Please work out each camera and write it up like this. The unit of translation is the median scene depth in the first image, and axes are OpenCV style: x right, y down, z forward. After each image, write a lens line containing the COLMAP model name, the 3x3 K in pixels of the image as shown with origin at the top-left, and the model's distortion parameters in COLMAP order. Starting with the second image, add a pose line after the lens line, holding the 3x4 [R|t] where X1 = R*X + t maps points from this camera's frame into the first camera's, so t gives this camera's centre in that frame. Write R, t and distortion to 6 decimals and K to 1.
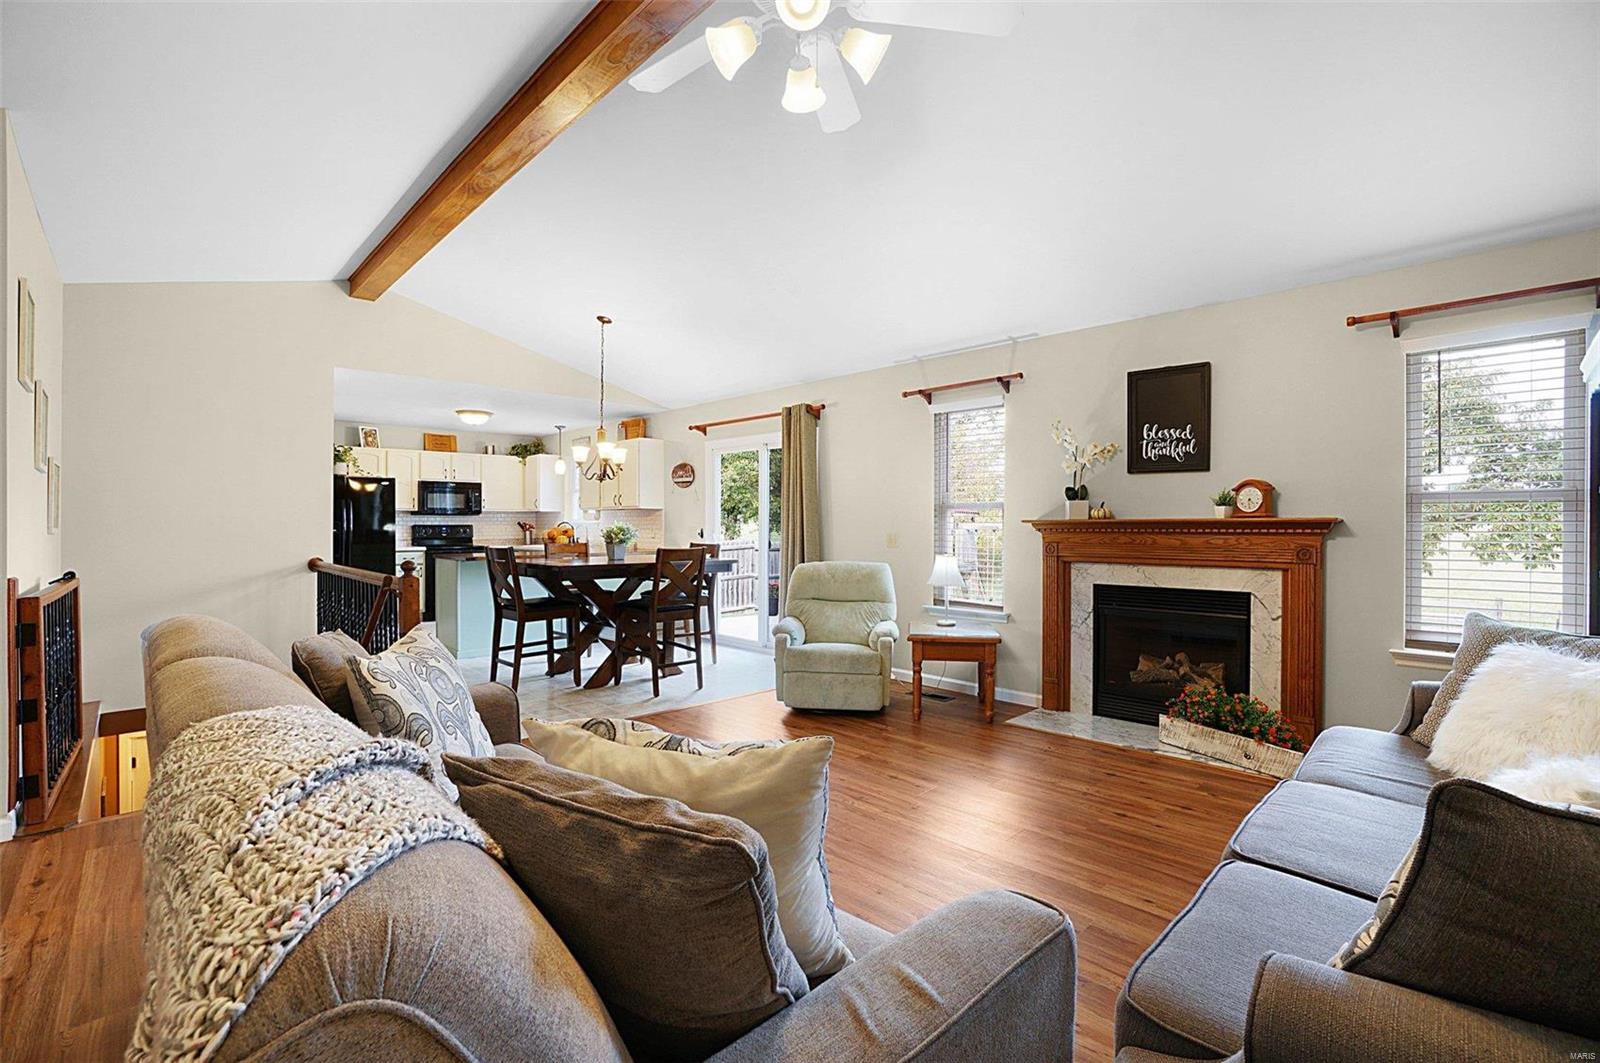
lens RADIAL K [[715.2, 0, 801.5], [0, 715.2, 527.7], [0, 0, 1]] dist [-0.069222, 0.022886]
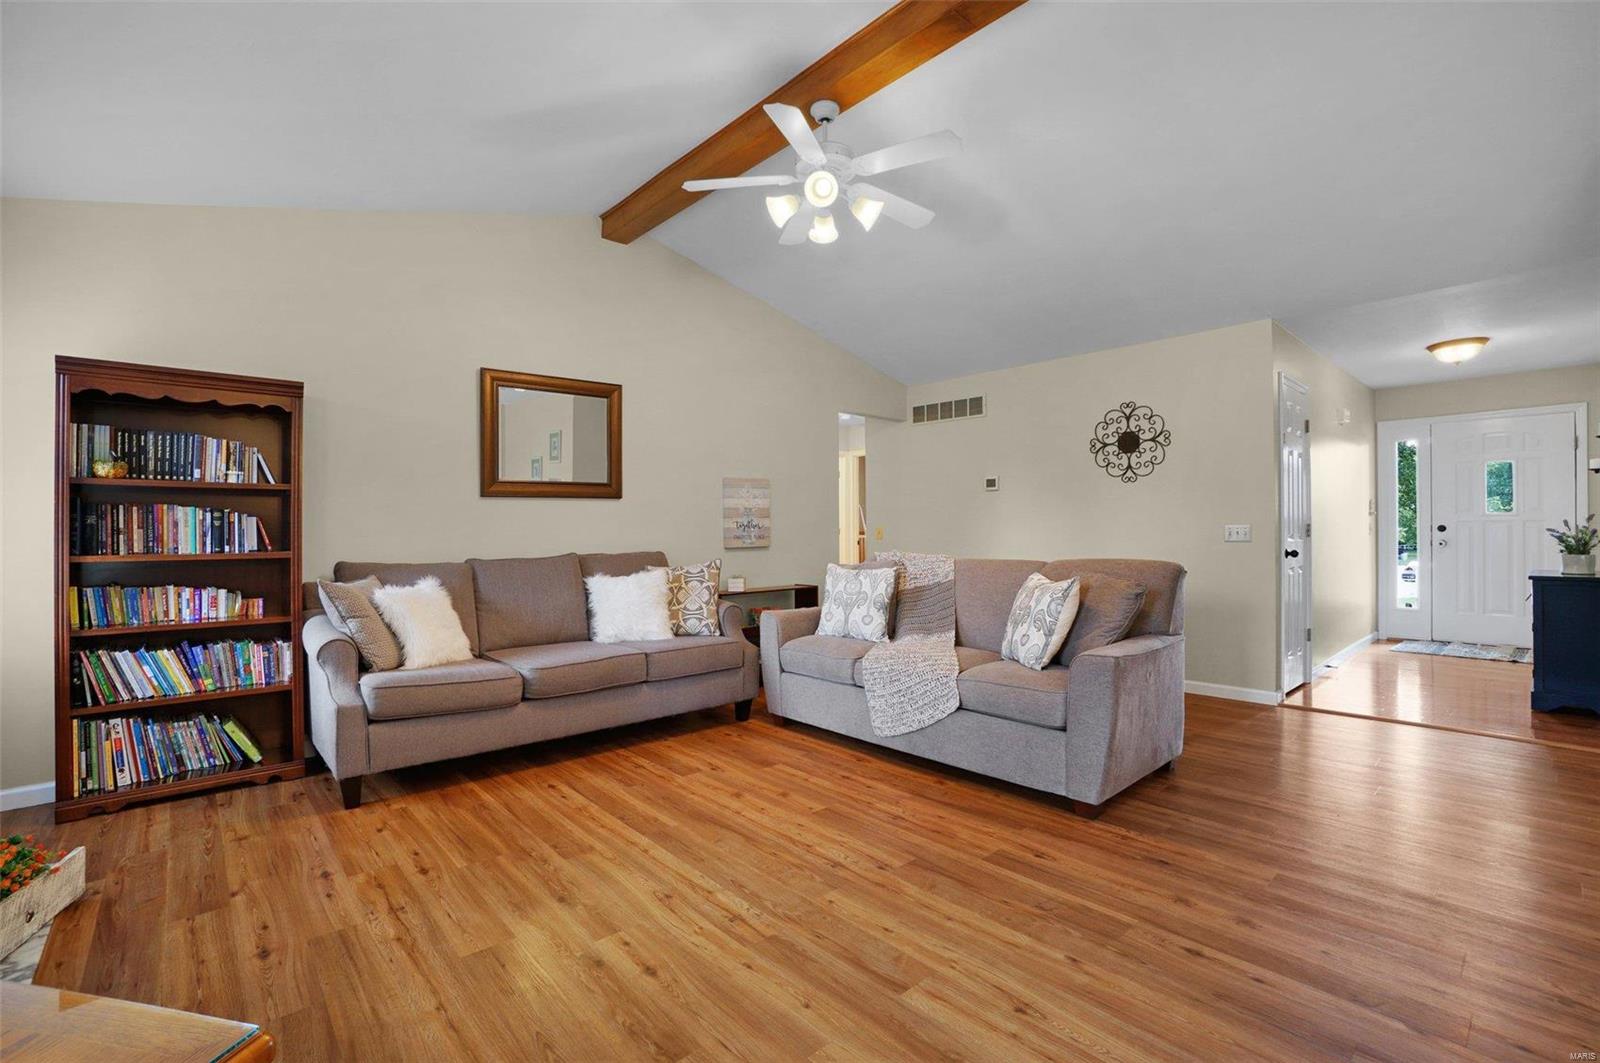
lens RADIAL K [[703.3, 0, 794.0], [0, 703.3, 524.0], [0, 0, 1]] dist [-0.057085, 0.018184]
pose [[-0.998714, 0.005008, 0.050451, -0.003029], [0.004867, 0.999984, -0.002926, 0.010774], [-0.050465, -0.002677, -0.998722, 0.973683]]
